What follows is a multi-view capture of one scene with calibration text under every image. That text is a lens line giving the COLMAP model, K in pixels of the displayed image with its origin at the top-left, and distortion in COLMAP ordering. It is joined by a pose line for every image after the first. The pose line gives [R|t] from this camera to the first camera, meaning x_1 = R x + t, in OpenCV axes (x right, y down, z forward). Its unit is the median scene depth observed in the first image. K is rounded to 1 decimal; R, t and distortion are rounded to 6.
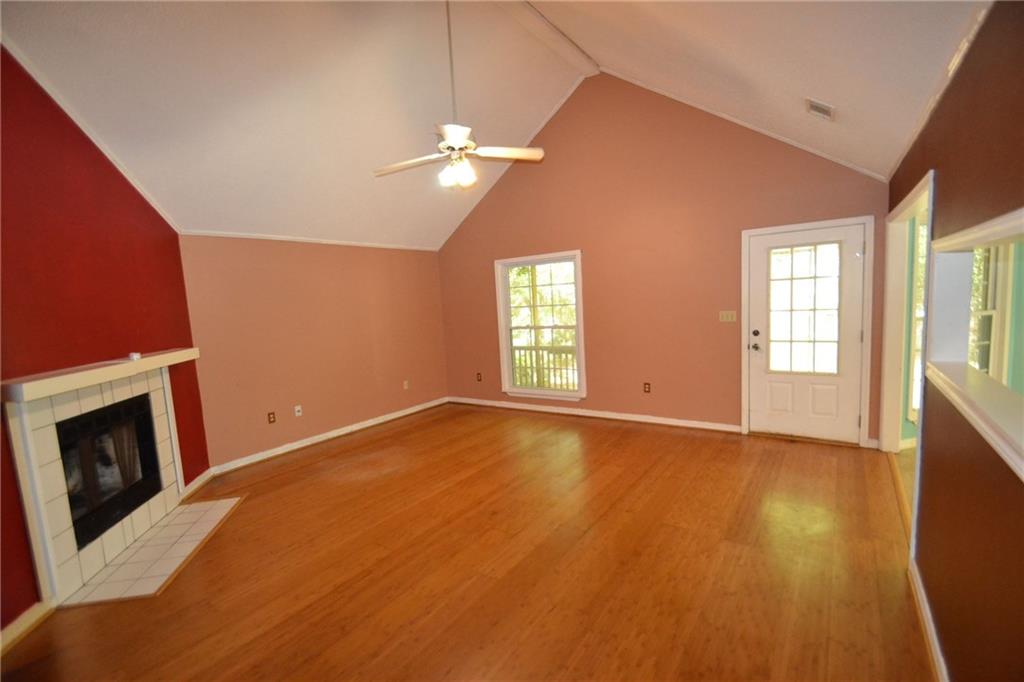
lens RADIAL K [[459.2, 0, 513.3], [0, 459.2, 342.6], [0, 0, 1]] dist [-0.003996, -0.002295]
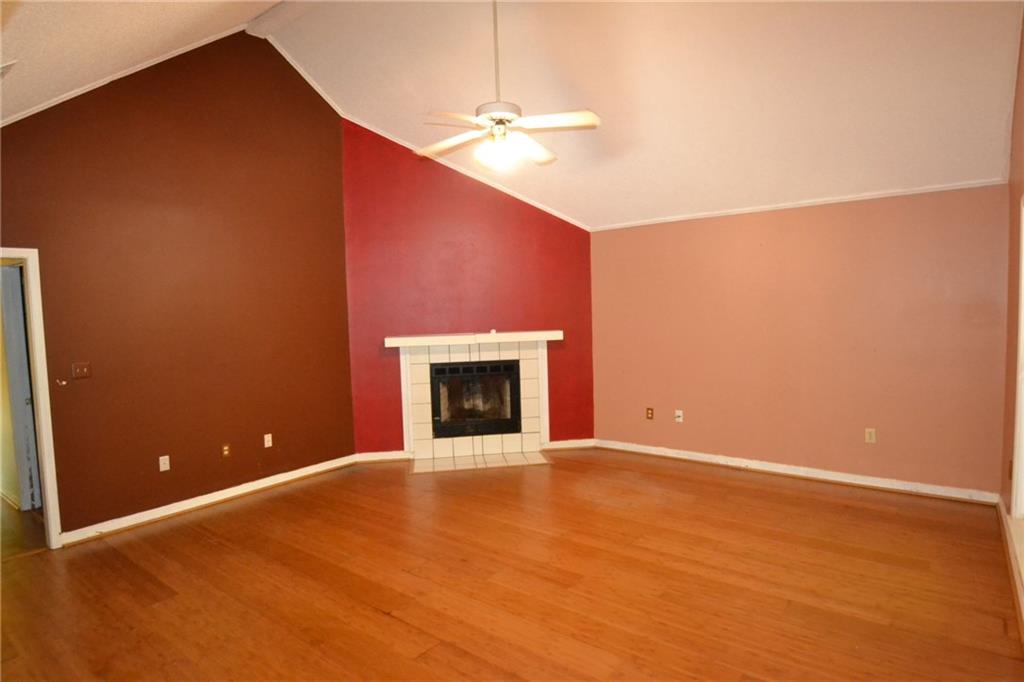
lens RADIAL K [[597.9, 0, 513.2], [0, 597.9, 343.7], [0, 0, 1]] dist [-0.025687, -0.000156]
pose [[-0.064483, 0.130140, -0.989396, 0.934532], [-0.061815, 0.989035, 0.134122, -0.170452], [0.996002, 0.069808, -0.055731, 1.056166]]
